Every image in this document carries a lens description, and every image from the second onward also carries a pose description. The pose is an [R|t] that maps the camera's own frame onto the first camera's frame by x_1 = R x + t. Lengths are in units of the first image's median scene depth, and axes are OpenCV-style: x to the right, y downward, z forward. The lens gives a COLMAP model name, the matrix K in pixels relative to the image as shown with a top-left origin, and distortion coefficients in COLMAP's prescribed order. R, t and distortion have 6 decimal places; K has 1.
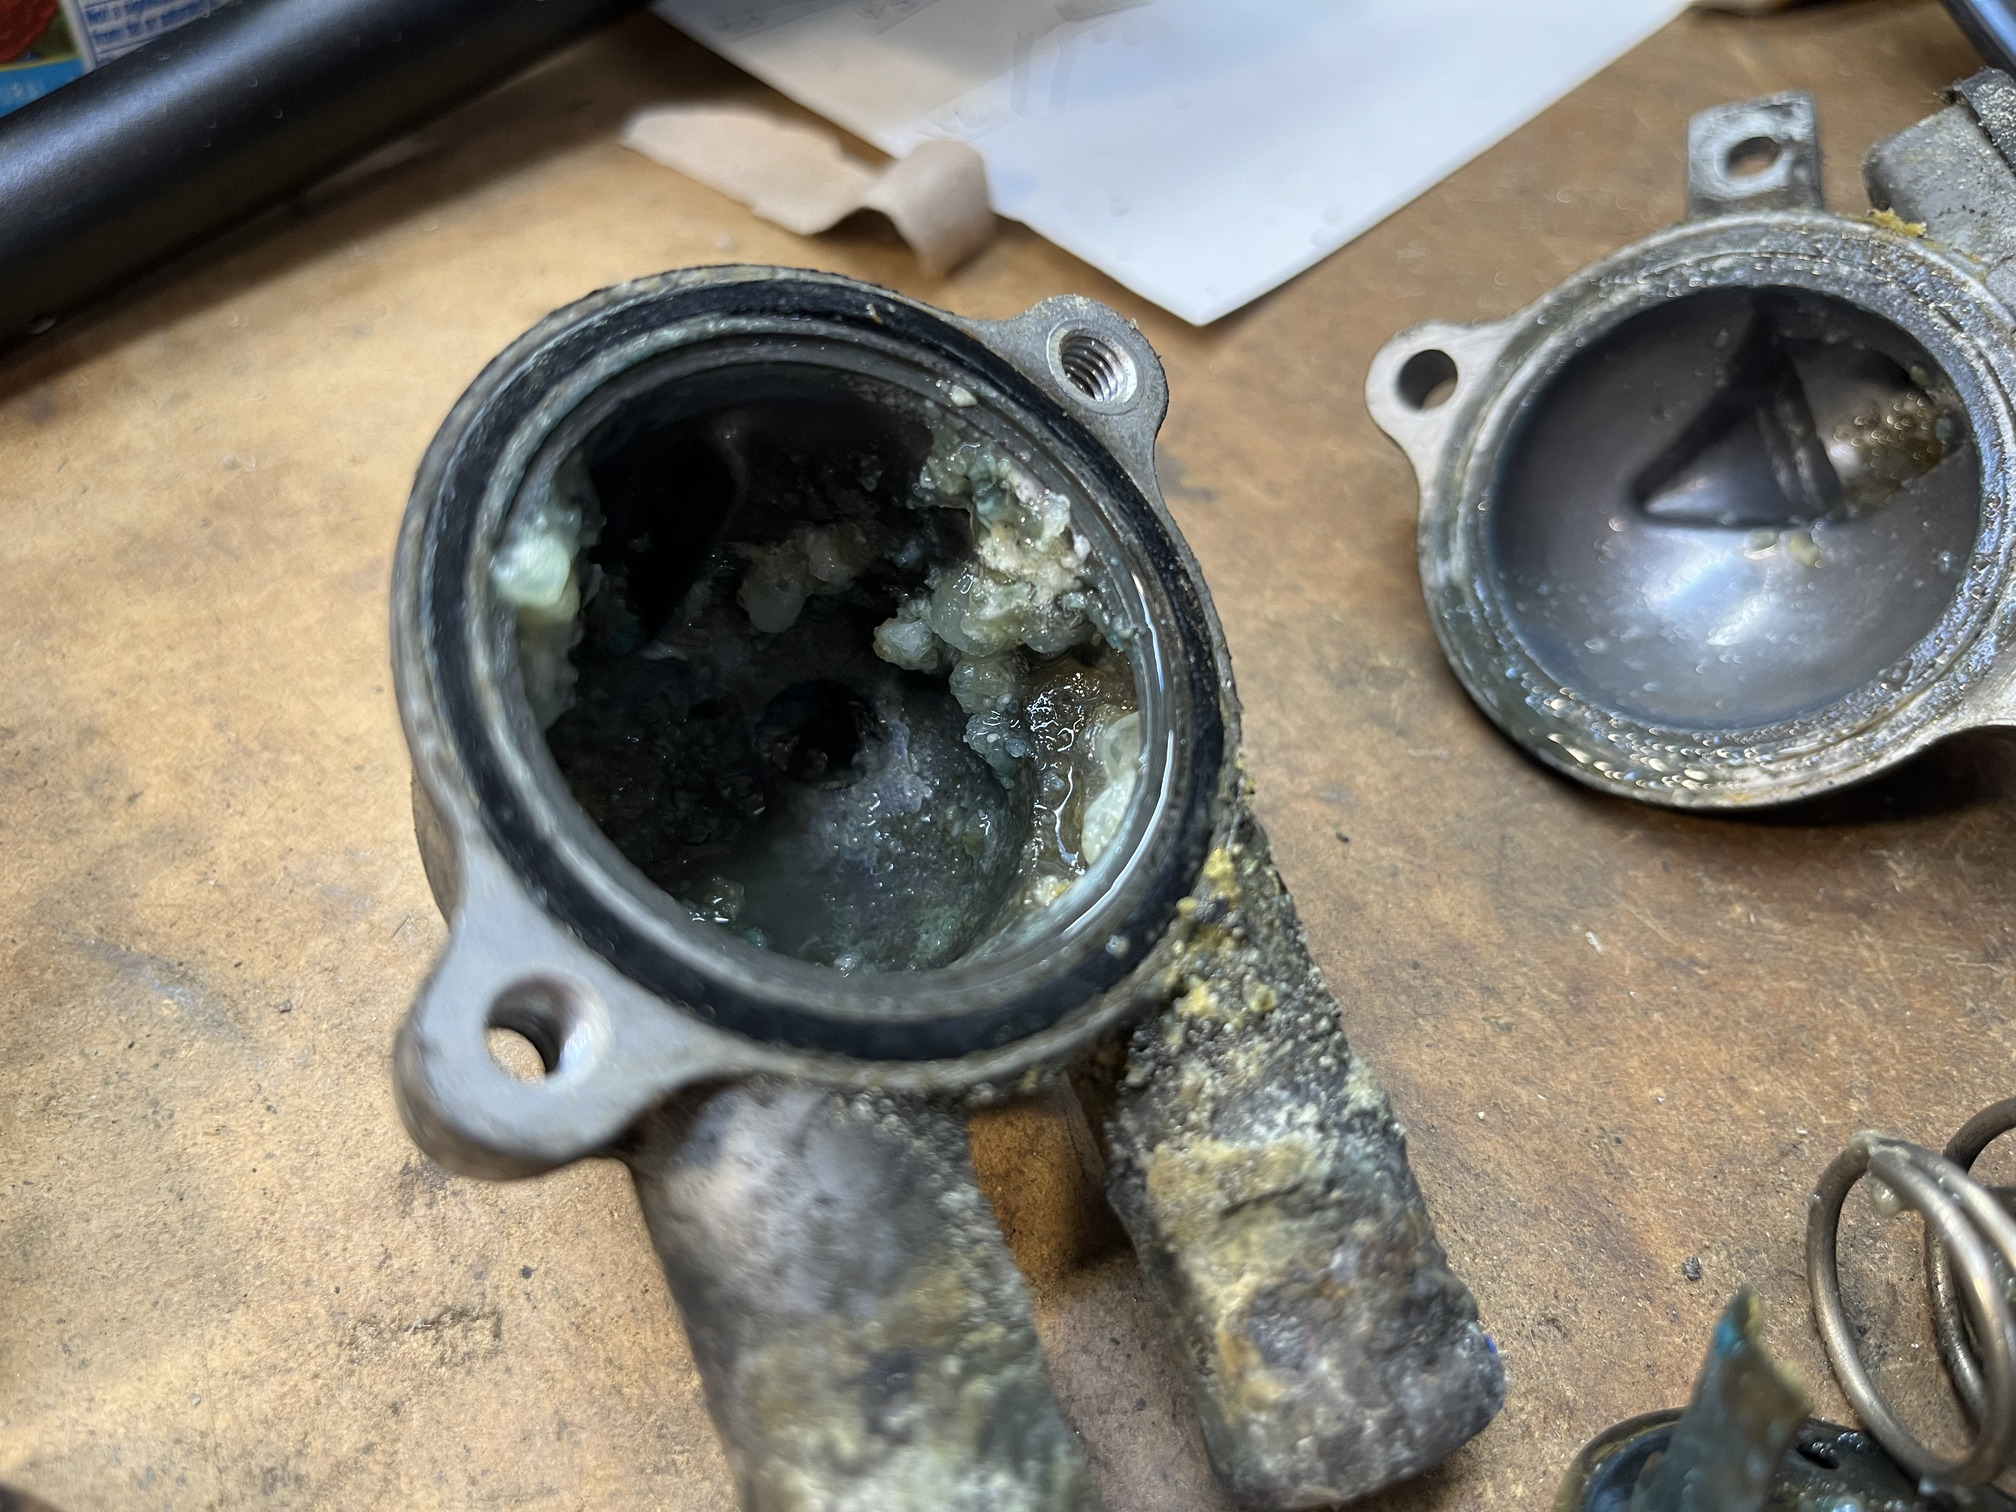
lens RADIAL K [[1621.8, 0, 989.3], [0, 1621.8, 742.6], [0, 0, 1]] dist [0.000944, -0.048367]
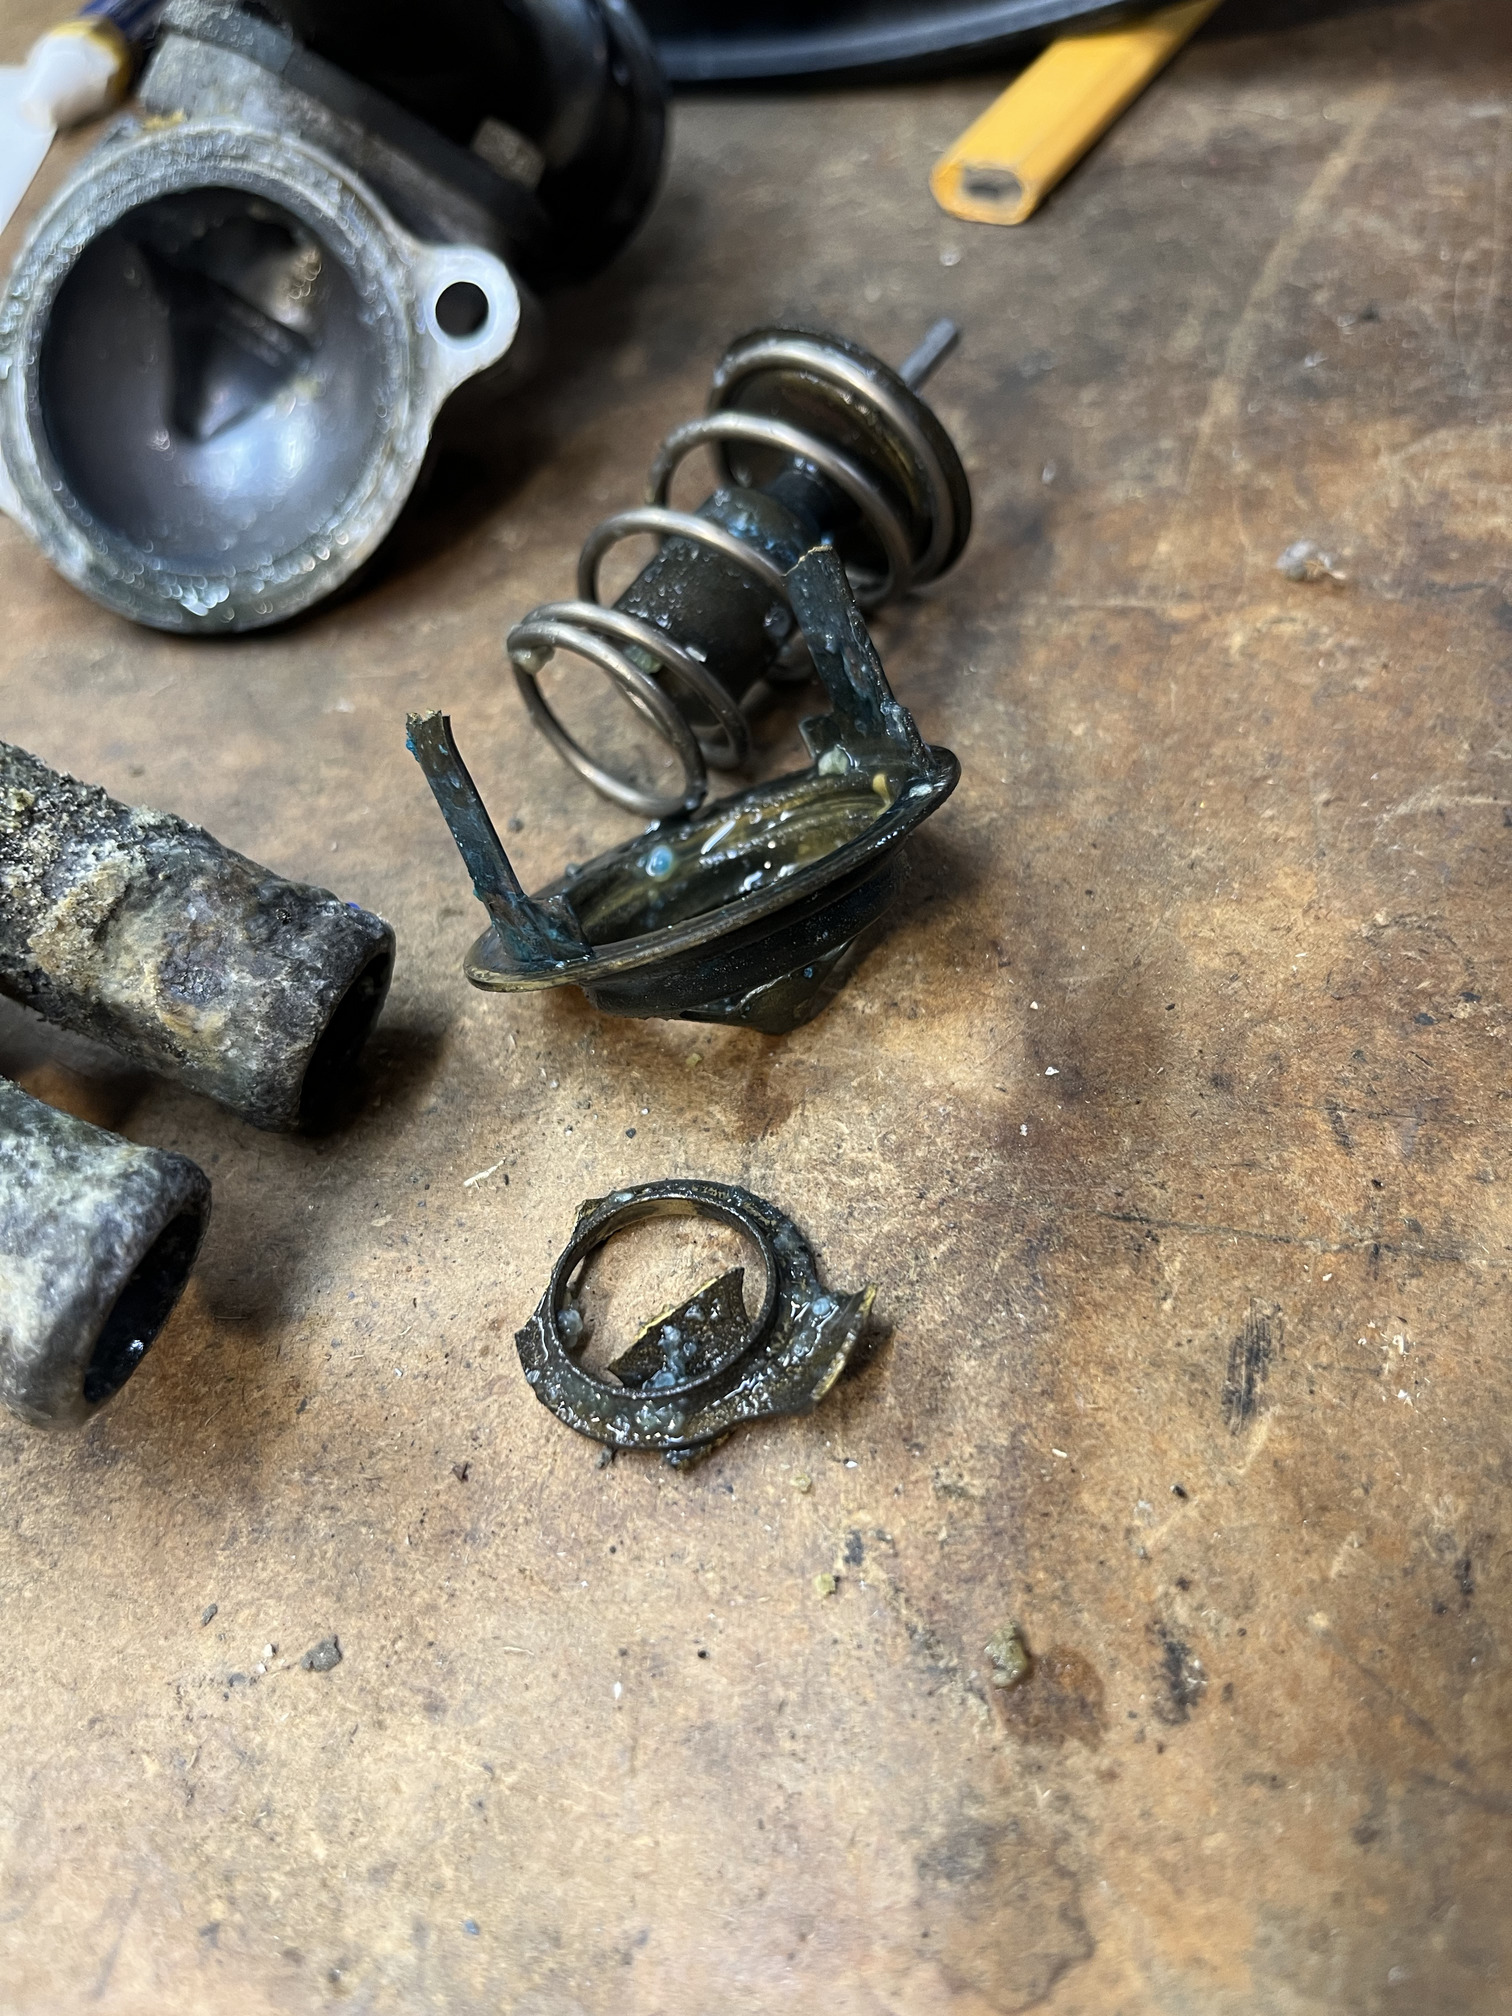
lens RADIAL K [[1621.8, 0, 770.6], [0, 1621.8, 1024.0], [0, 0, 1]] dist [0.000944, -0.048367]
pose [[0.700873, -0.630577, 0.333391, 0.049289], [0.632047, 0.765667, 0.119461, 0.500020], [-0.330596, 0.126991, 0.935190, -0.323667]]
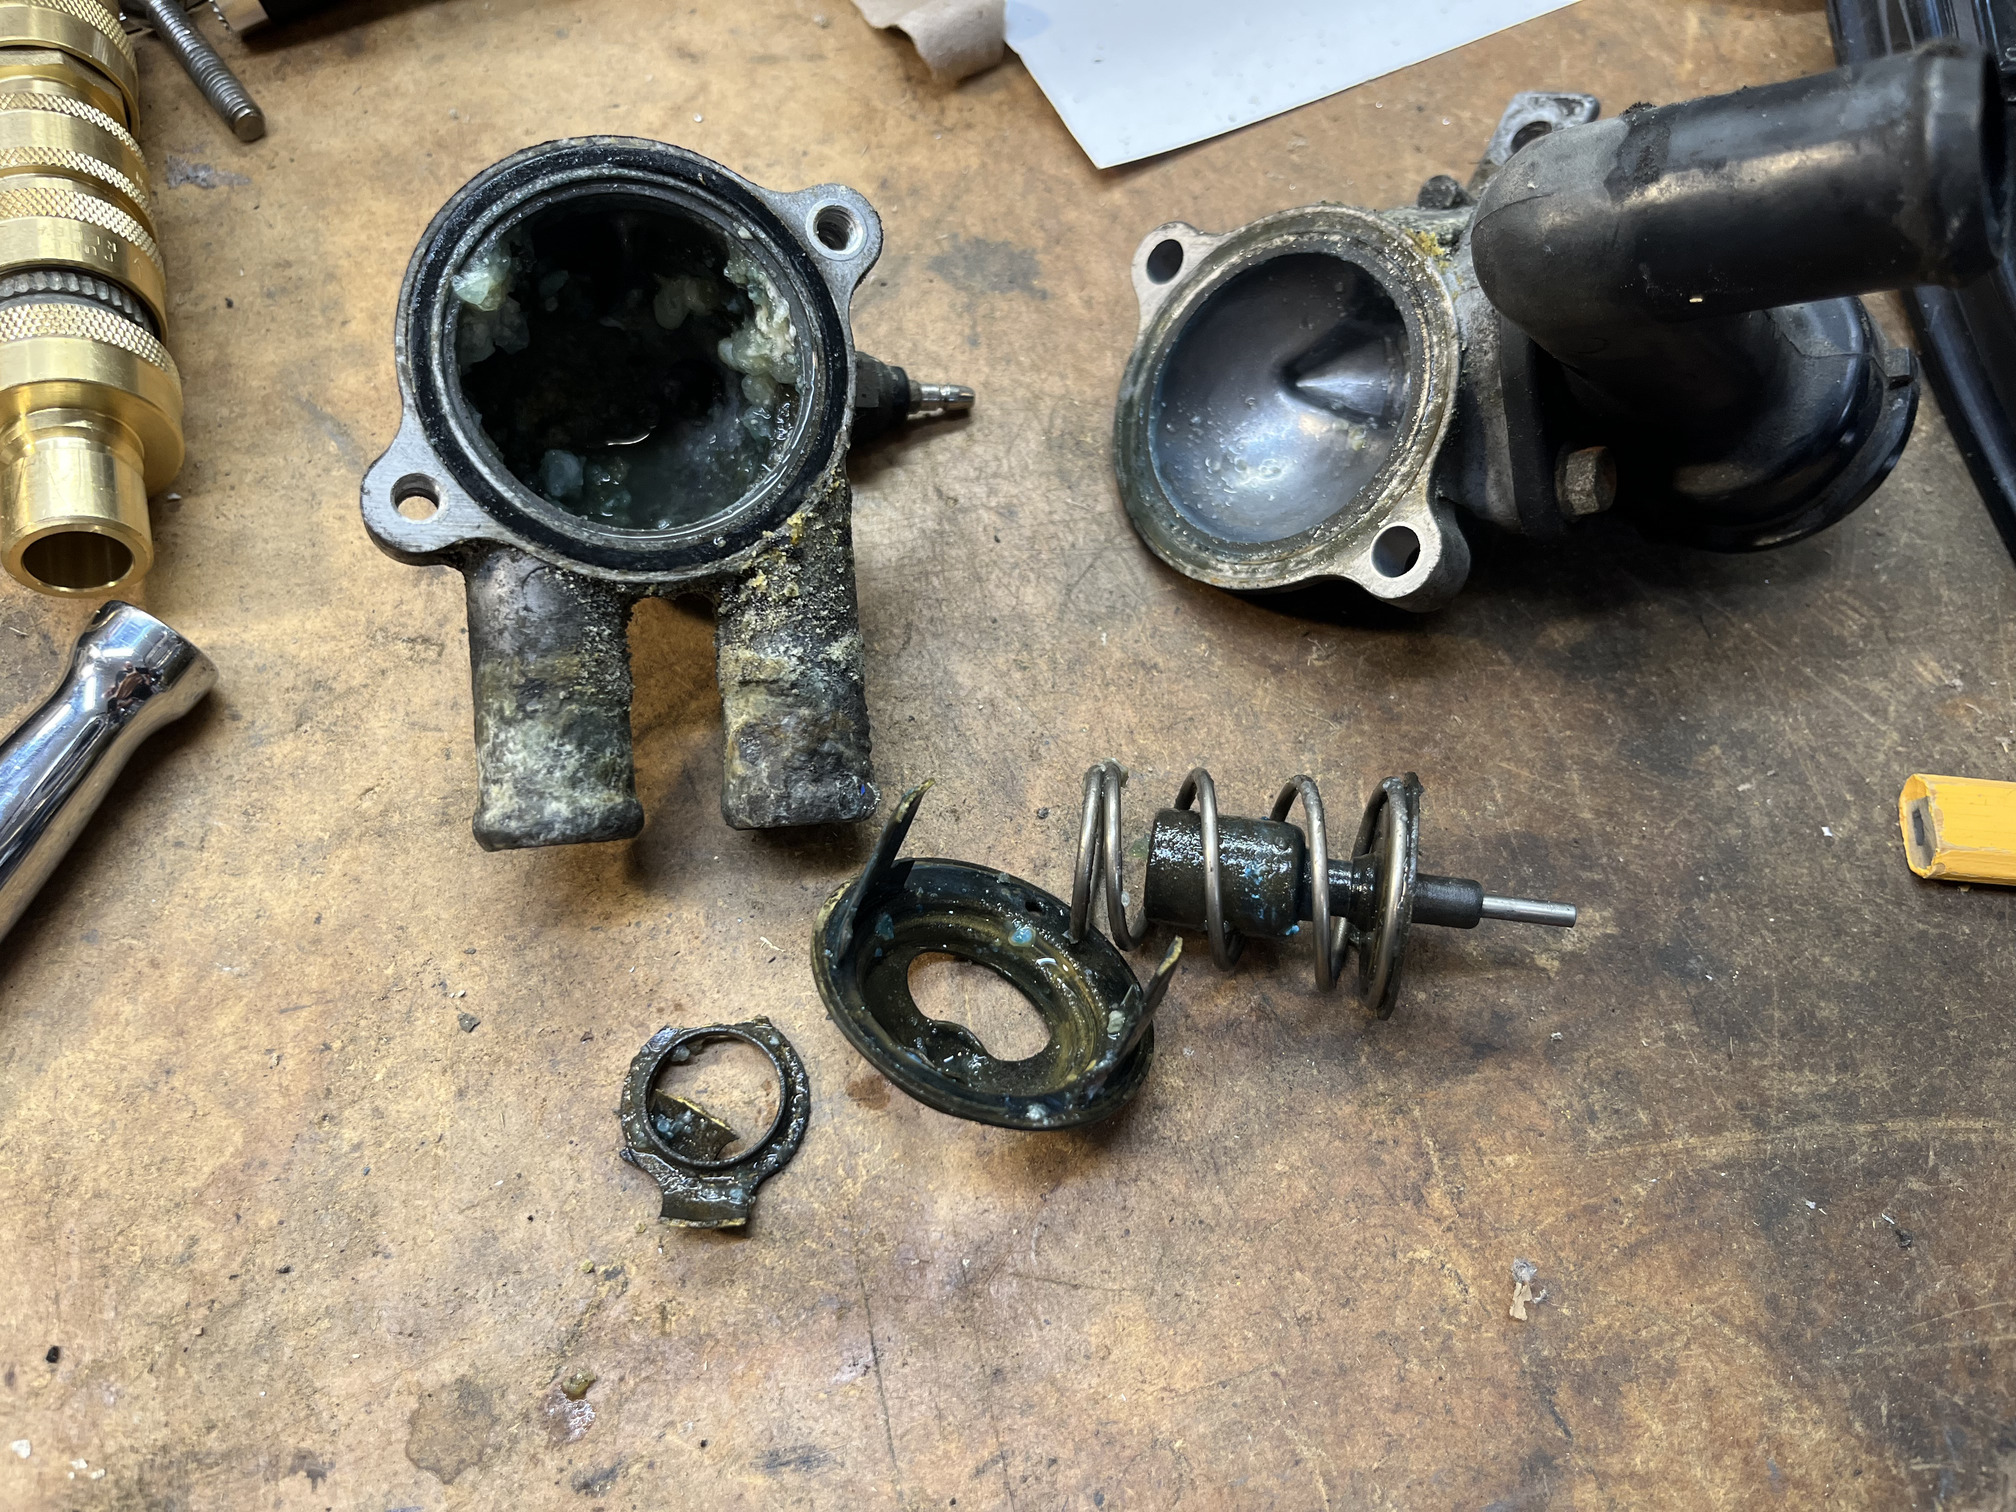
lens RADIAL K [[1621.8, 0, 1017.5], [0, 1621.8, 759.5], [0, 0, 1]] dist [0.000944, -0.048367]
pose [[0.945554, 0.295310, -0.136822, 0.751040], [-0.254559, 0.932976, 0.254470, -0.219118], [0.202799, -0.205786, 0.957353, -0.865715]]
